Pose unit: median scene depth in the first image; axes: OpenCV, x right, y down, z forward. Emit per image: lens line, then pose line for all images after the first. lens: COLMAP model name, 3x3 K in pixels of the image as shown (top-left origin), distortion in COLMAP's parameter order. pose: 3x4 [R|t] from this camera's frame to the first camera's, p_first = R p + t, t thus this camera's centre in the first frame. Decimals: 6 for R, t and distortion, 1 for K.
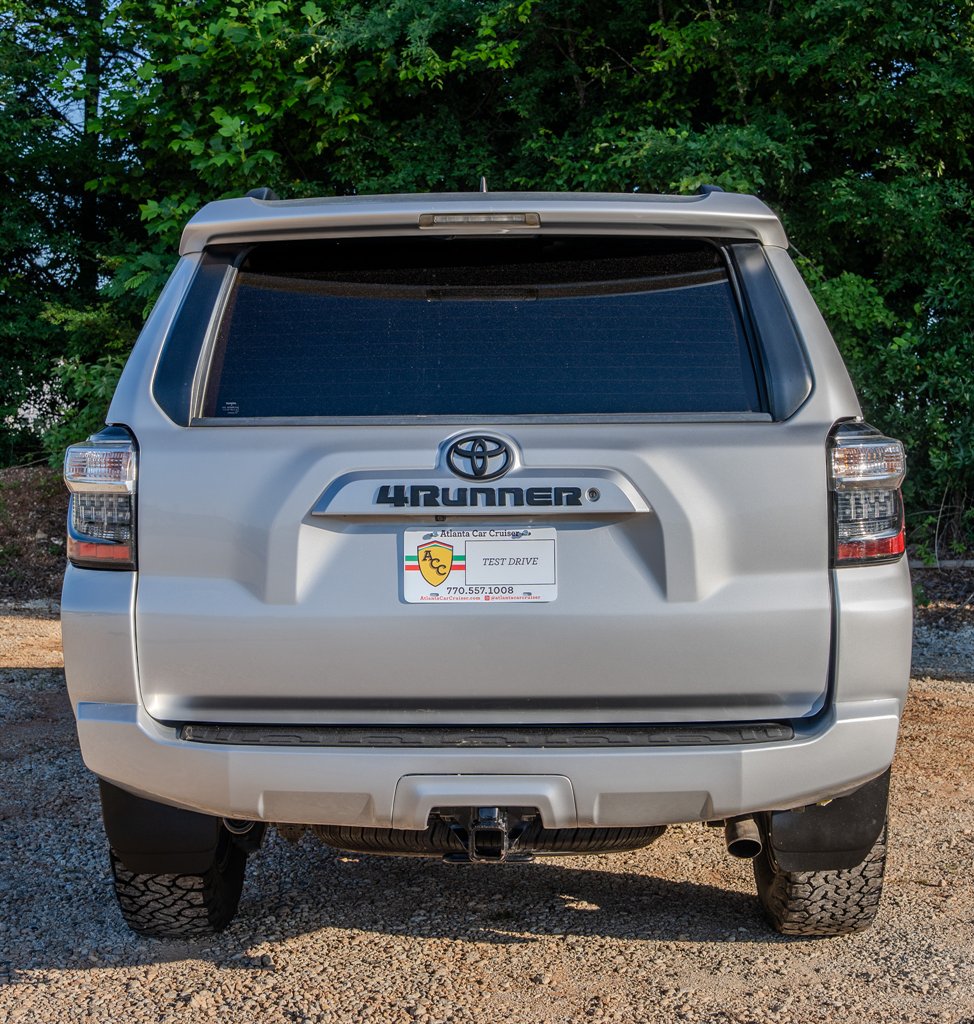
lens RADIAL K [[1797.2, 0, 487.0], [0, 1797.2, 512.0], [0, 0, 1]] dist [-0.080703, -0.035341]
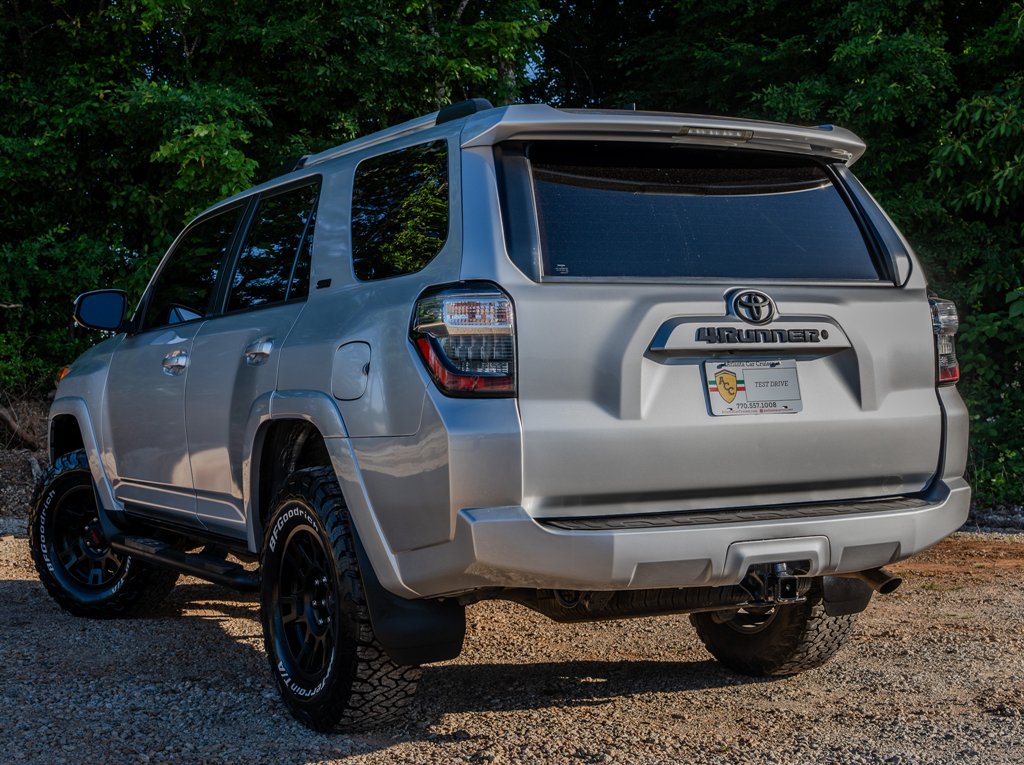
lens RADIAL K [[1619.5, 0, 512.0], [0, 1619.5, 382.5], [0, 0, 1]] dist [-0.007002, -0.066111]
pose [[0.863975, -0.008552, 0.503461, -0.653404], [0.029749, 0.998976, -0.034083, 0.052416], [-0.502654, 0.044424, 0.863345, 0.029334]]
